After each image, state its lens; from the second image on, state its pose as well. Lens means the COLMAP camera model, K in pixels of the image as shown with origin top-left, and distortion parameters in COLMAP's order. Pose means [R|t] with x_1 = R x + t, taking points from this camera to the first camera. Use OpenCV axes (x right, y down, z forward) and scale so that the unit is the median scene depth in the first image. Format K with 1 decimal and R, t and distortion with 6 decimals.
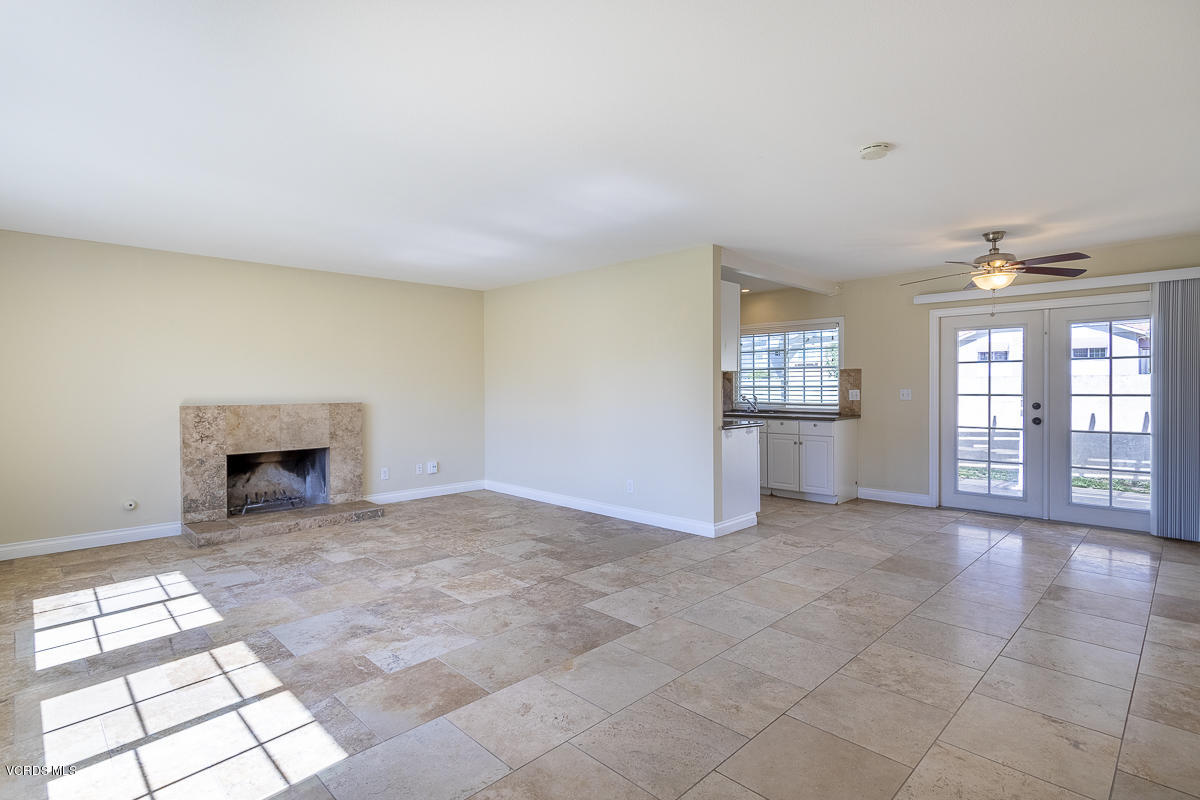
lens RADIAL K [[587.5, 0, 618.3], [0, 587.5, 394.2], [0, 0, 1]] dist [0.003556, -0.000095]
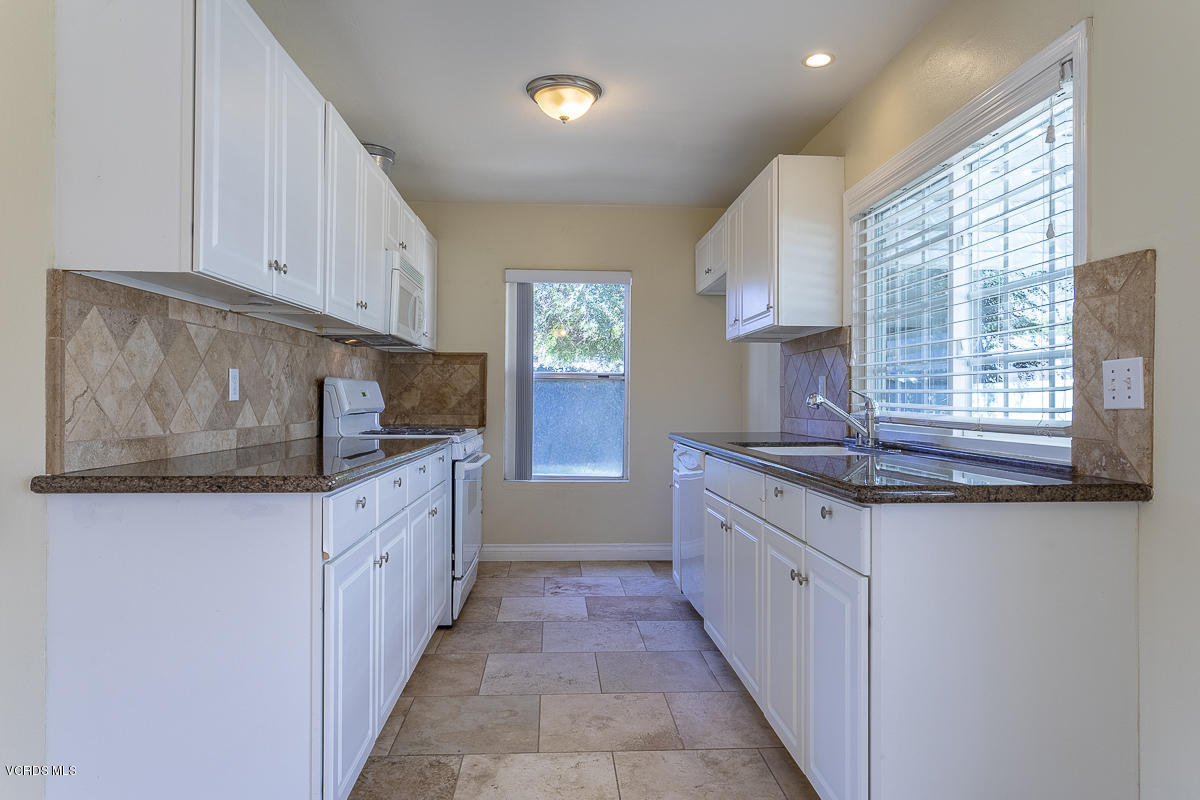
lens RADIAL K [[758.1, 0, 599.5], [0, 758.1, 394.0], [0, 0, 1]] dist [-0.002467, -0.000996]
pose [[0.743407, 0.006549, -0.668807, 0.444690], [-0.021296, 0.999677, -0.013882, 0.012380], [0.668500, 0.024563, 0.743306, 0.690082]]
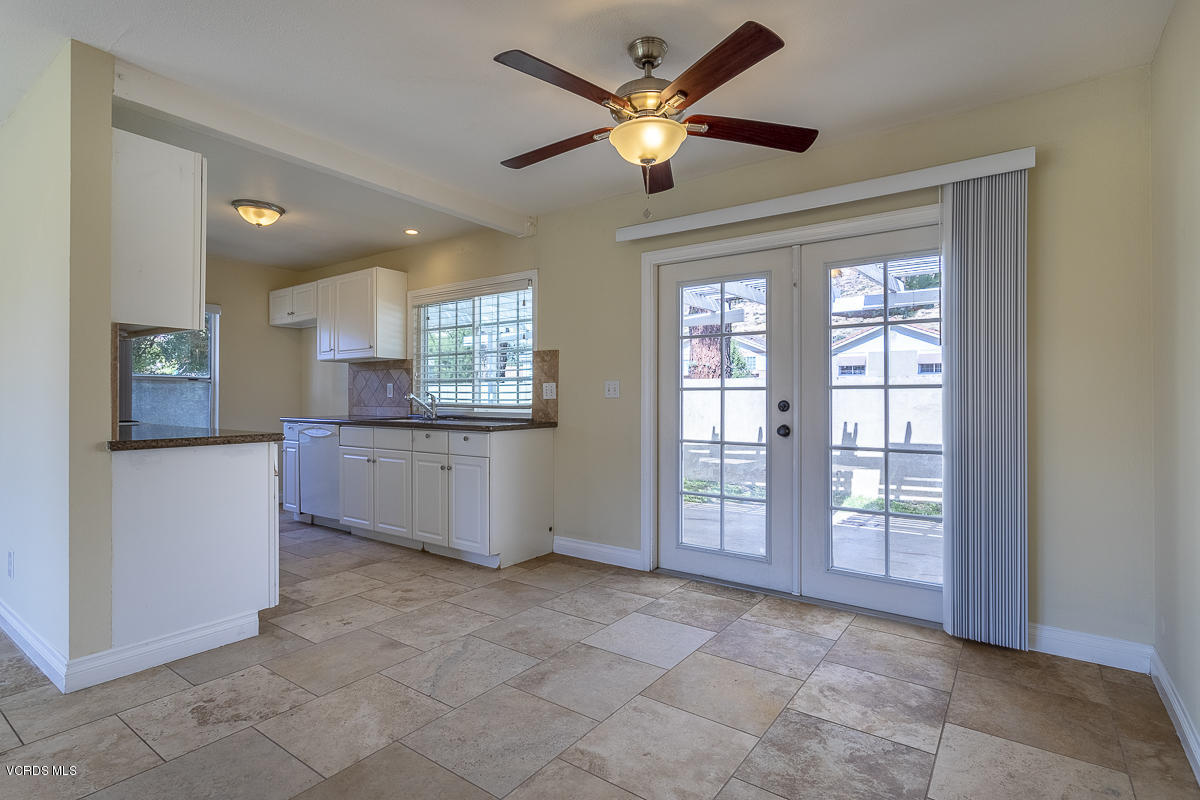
lens RADIAL K [[581.1, 0, 611.6], [0, 581.1, 396.5], [0, 0, 1]] dist [0.002884, 0.000416]
pose [[0.987366, 0.008207, 0.158242, 0.370485], [-0.005451, 0.999826, -0.017843, 0.018401], [-0.158361, 0.016755, 0.987239, 0.367835]]
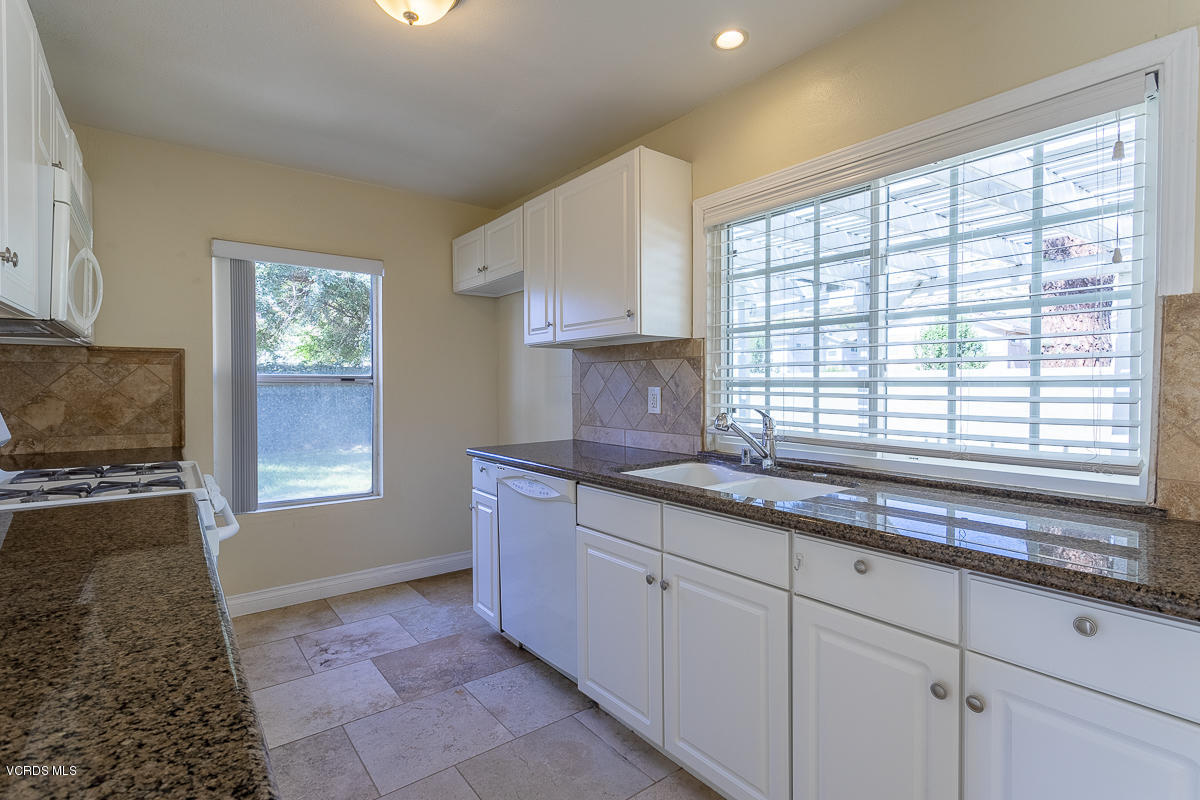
lens RADIAL K [[581.1, 0, 611.6], [0, 581.1, 396.5], [0, 0, 1]] dist [0.002884, 0.000416]
pose [[0.991288, 0.010032, -0.131330, 0.219495], [-0.009330, 0.999939, 0.005964, -0.007532], [0.131382, -0.004687, 0.991321, 0.793020]]
